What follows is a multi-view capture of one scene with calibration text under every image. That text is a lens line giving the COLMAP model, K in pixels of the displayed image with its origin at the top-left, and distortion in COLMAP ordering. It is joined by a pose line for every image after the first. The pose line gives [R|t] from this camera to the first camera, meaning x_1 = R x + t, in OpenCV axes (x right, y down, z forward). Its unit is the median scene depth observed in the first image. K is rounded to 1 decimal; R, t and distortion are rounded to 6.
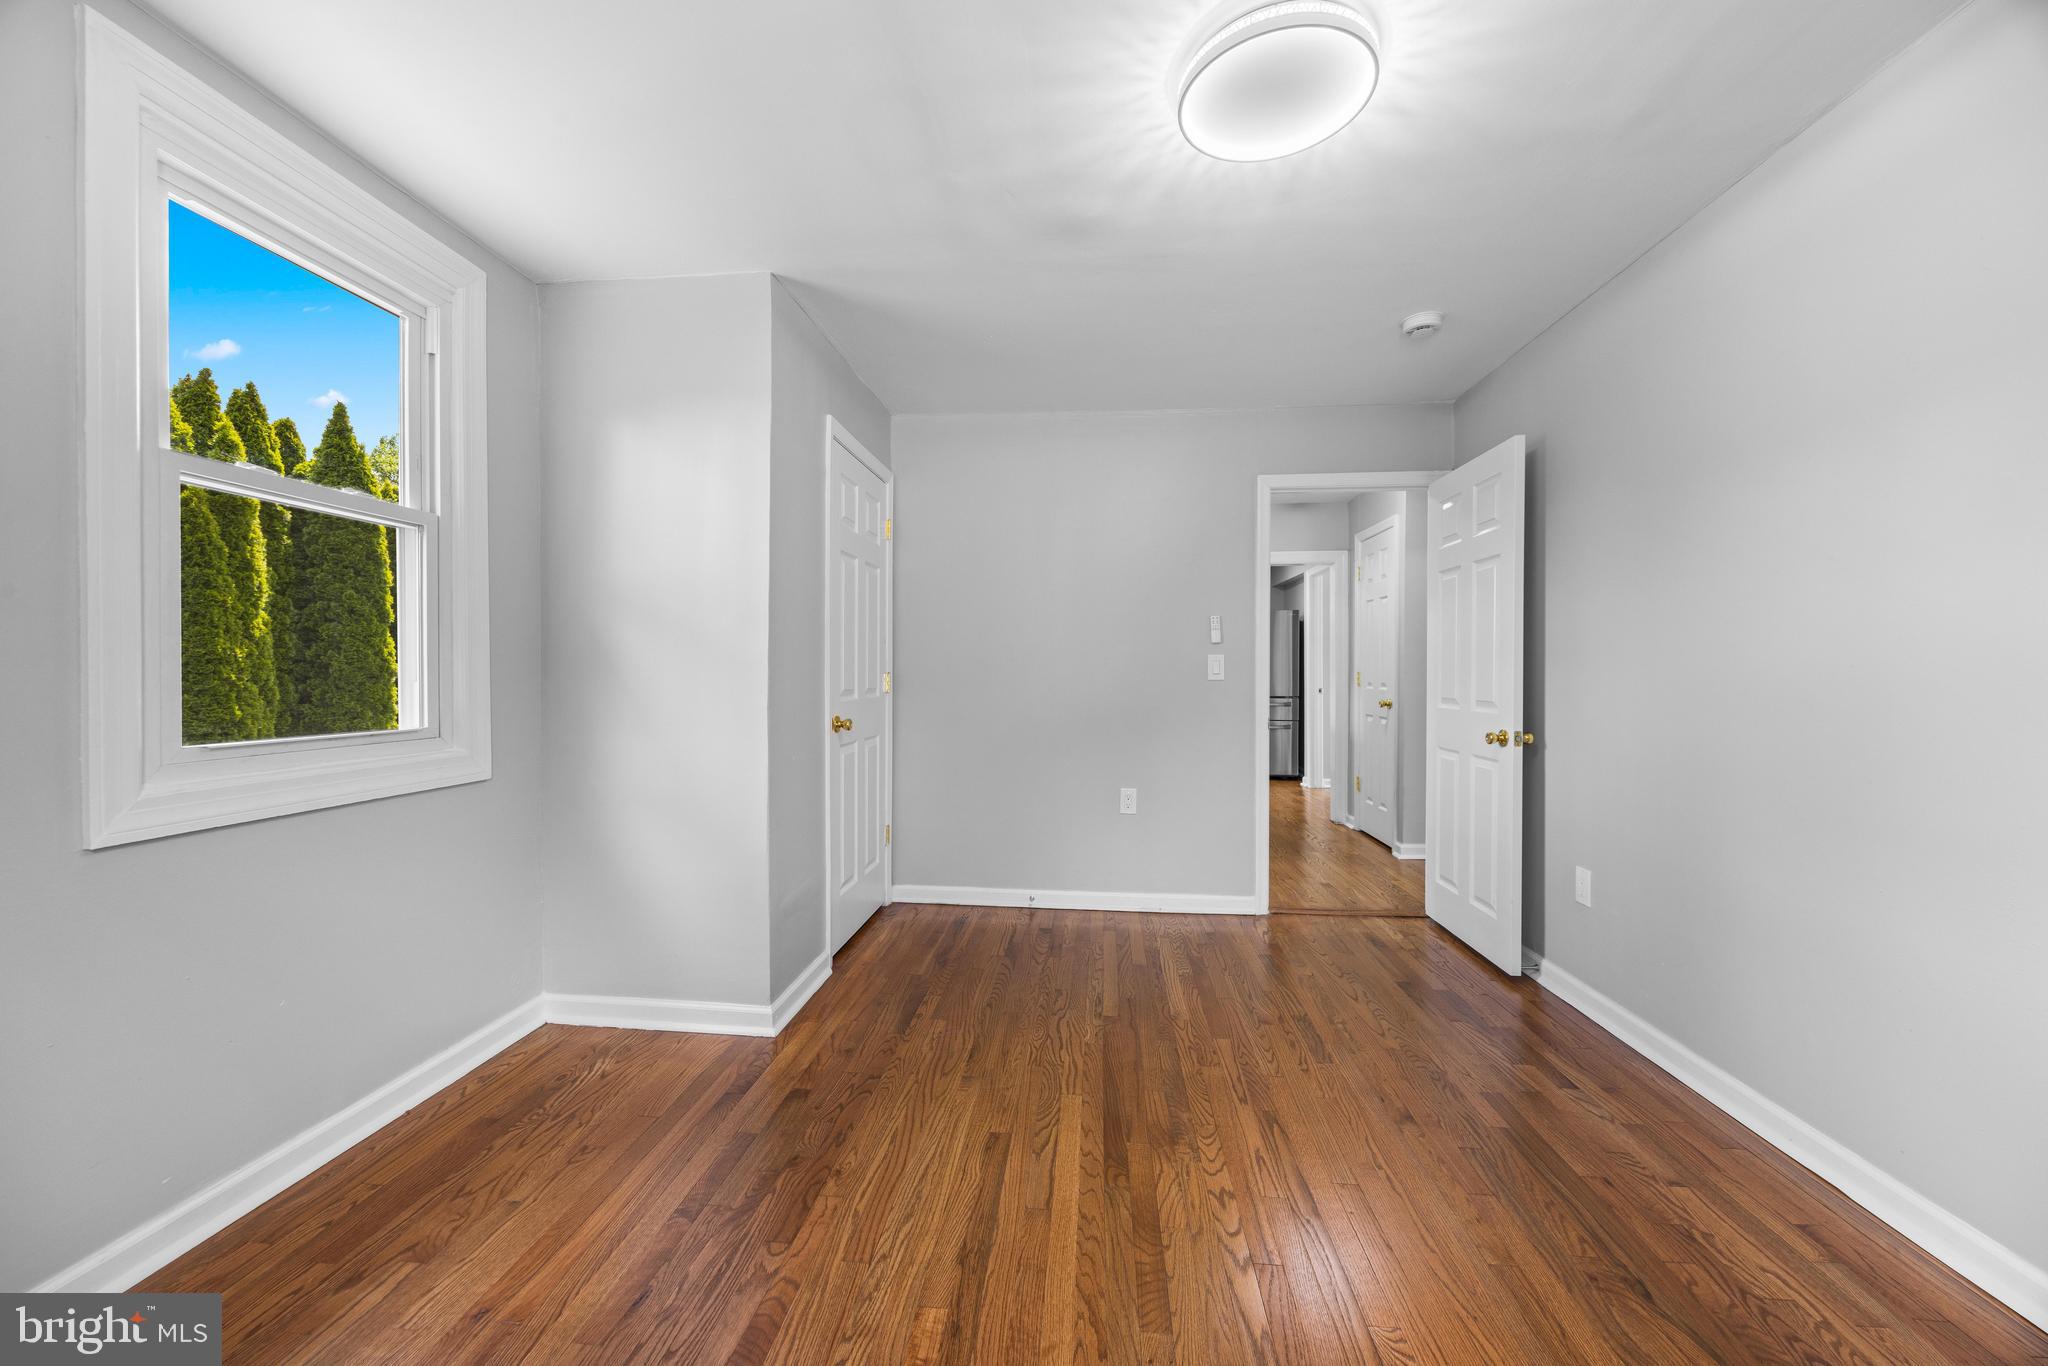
lens RADIAL K [[779.8, 0, 1040.6], [0, 779.8, 675.1], [0, 0, 1]] dist [-0.002708, 0.000541]
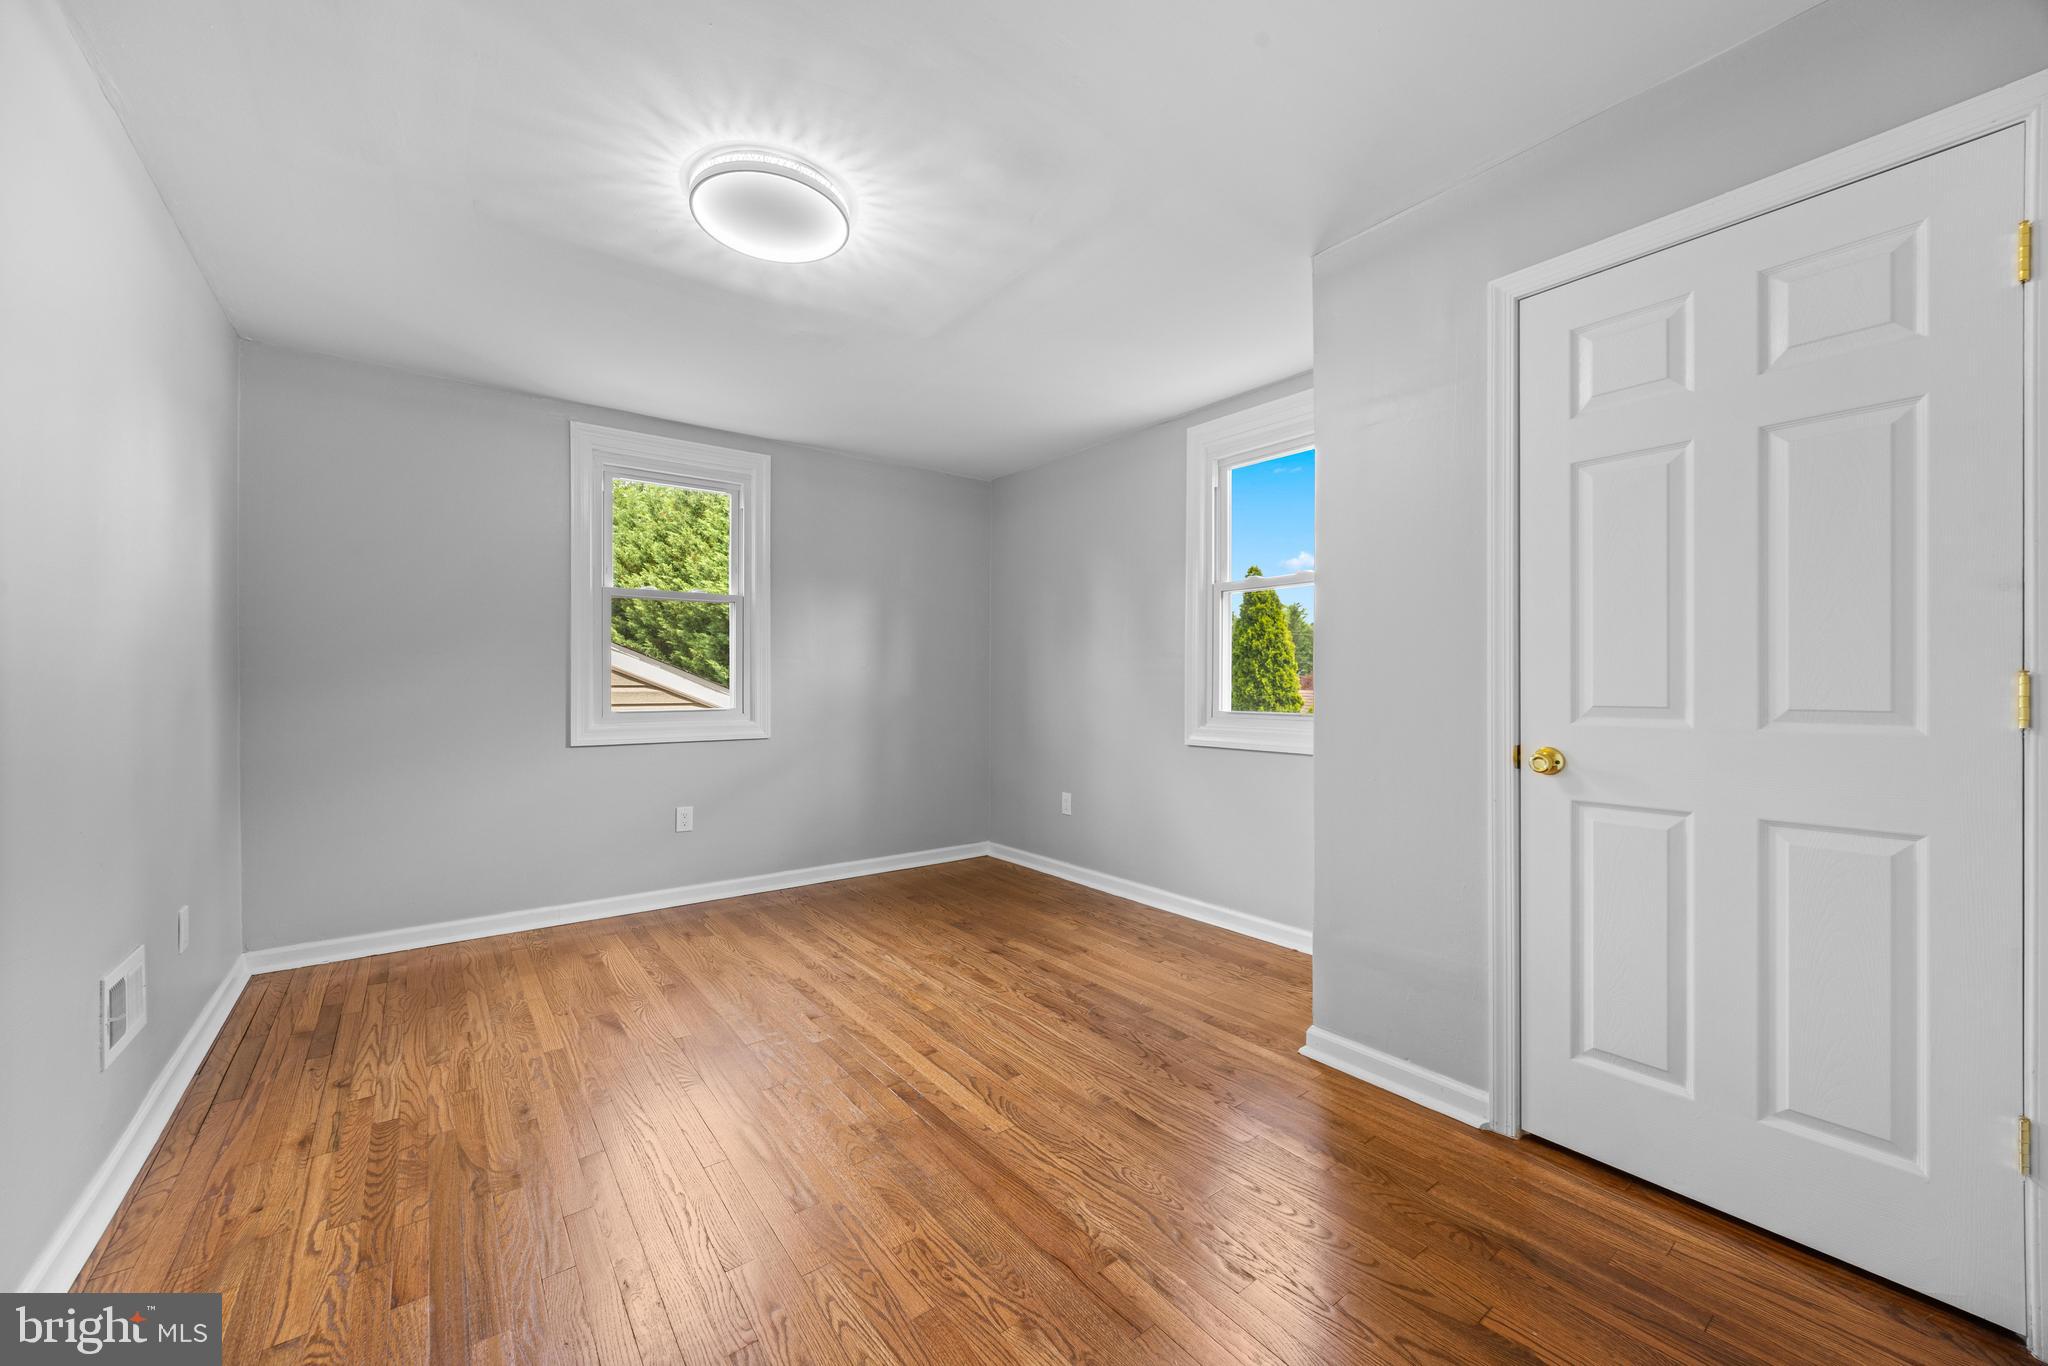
lens RADIAL K [[779.8, 0, 1019.2], [0, 779.8, 688.1], [0, 0, 1]] dist [-0.002708, 0.000541]
pose [[-0.750586, 0.009163, -0.660710, 0.690461], [0.002256, 0.999934, 0.011305, -0.005410], [0.660769, 0.006994, -0.750556, 1.835343]]
